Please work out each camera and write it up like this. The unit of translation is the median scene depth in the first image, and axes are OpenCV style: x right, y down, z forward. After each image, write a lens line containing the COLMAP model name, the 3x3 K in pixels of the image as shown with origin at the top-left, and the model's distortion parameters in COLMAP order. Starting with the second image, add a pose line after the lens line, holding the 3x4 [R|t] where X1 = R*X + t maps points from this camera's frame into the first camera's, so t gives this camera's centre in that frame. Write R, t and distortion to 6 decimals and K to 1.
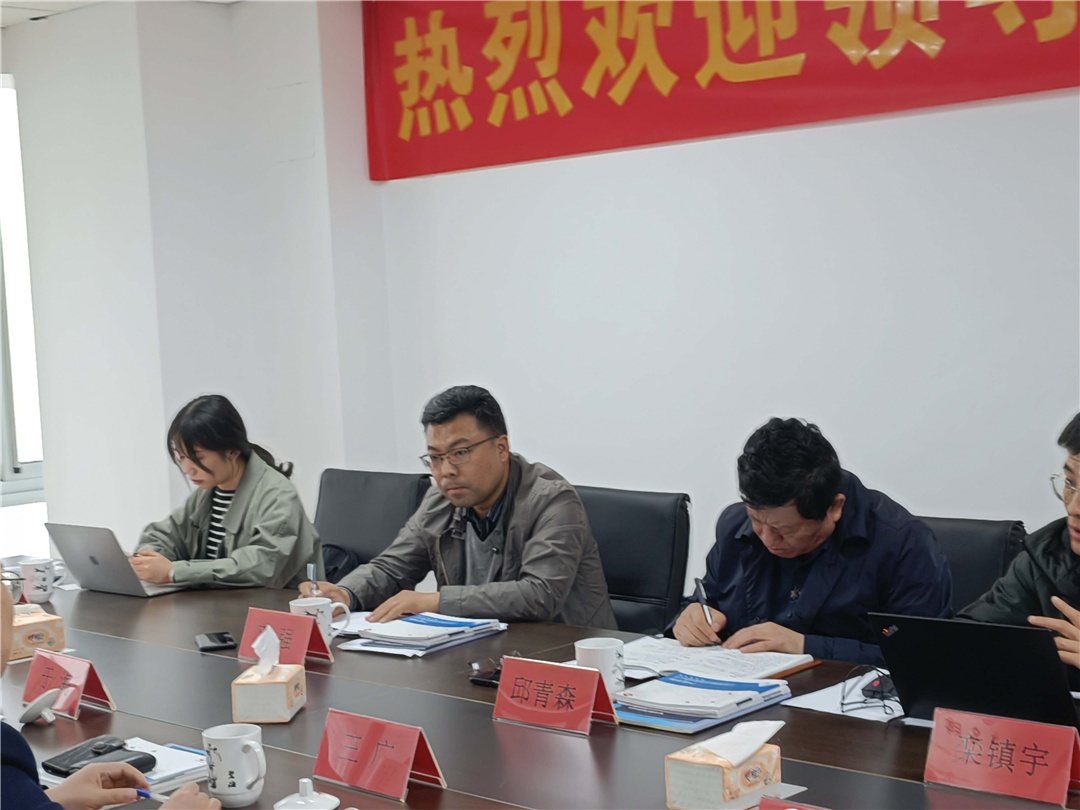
lens RADIAL K [[1722.3, 0, 541.2], [0, 1722.3, 403.1], [0, 0, 1]] dist [-0.003284, -0.051193]
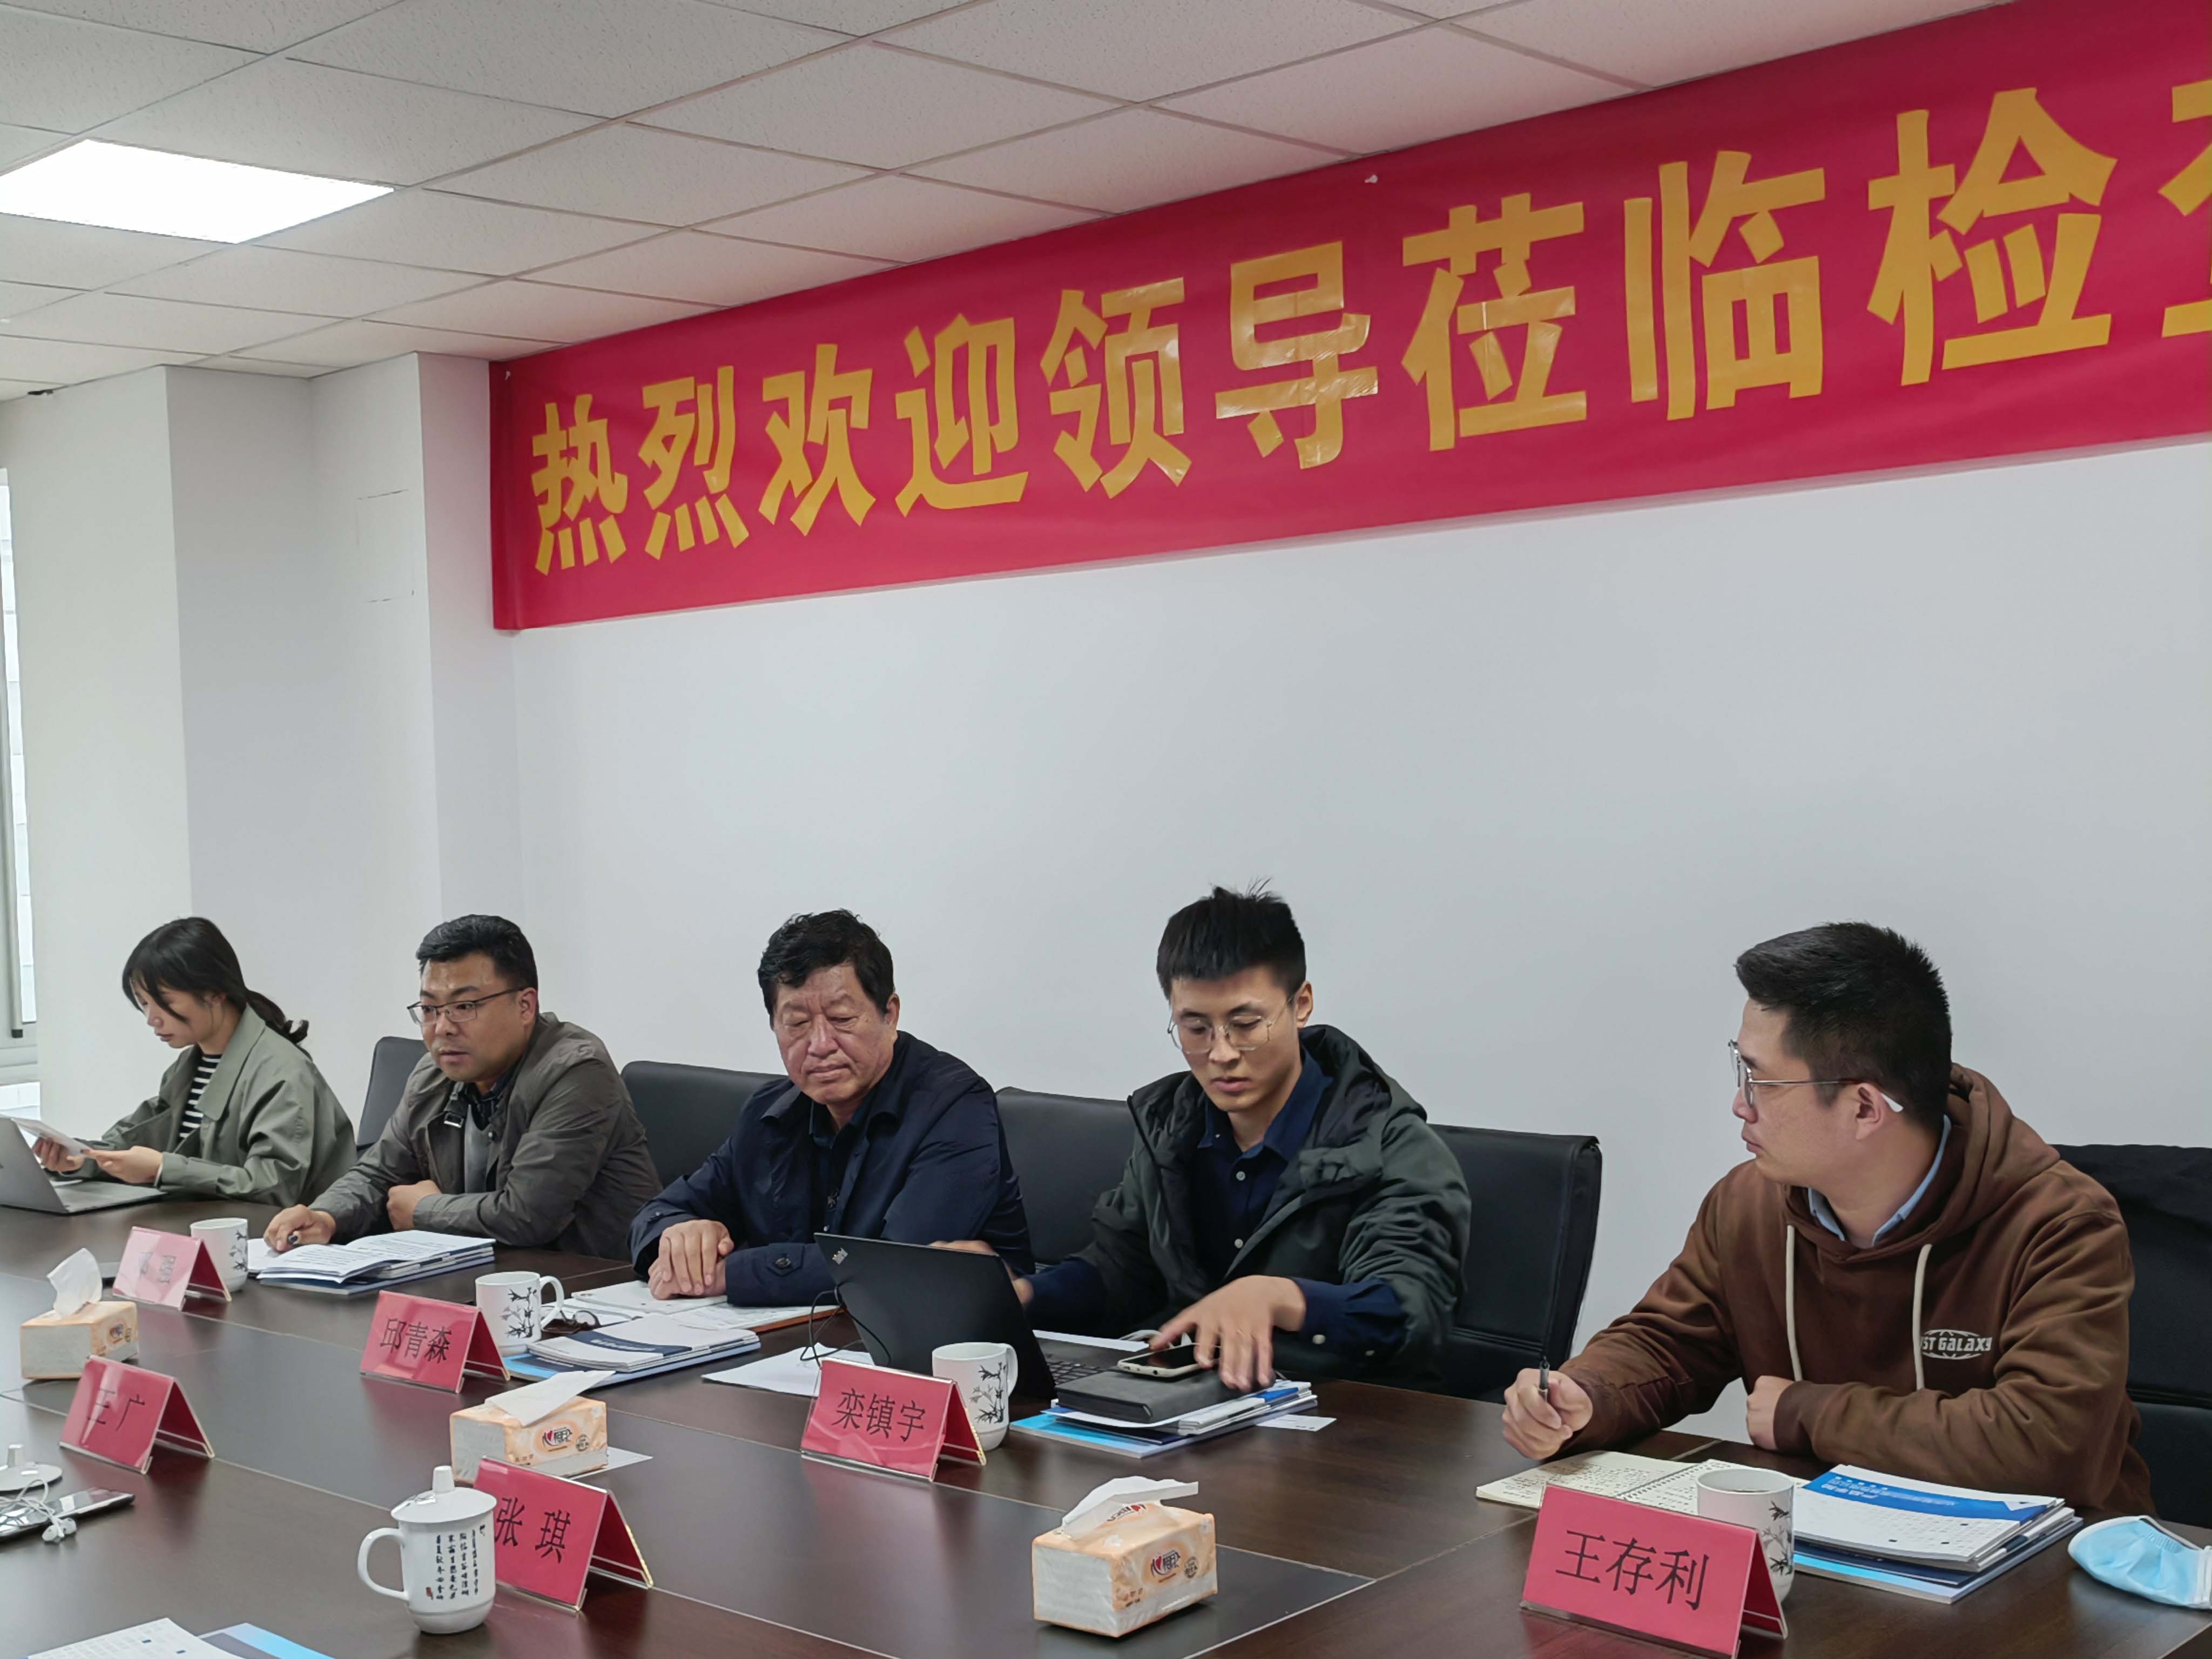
lens RADIAL K [[2624.2, 0, 1106.2], [0, 2624.2, 829.0], [0, 0, 1]] dist [-0.001712, -0.017165]
pose [[0.999666, 0.012079, 0.022836, 0.161427], [-0.011149, 0.999121, -0.040415, -0.007941], [-0.023304, 0.040147, 0.998922, -0.102402]]
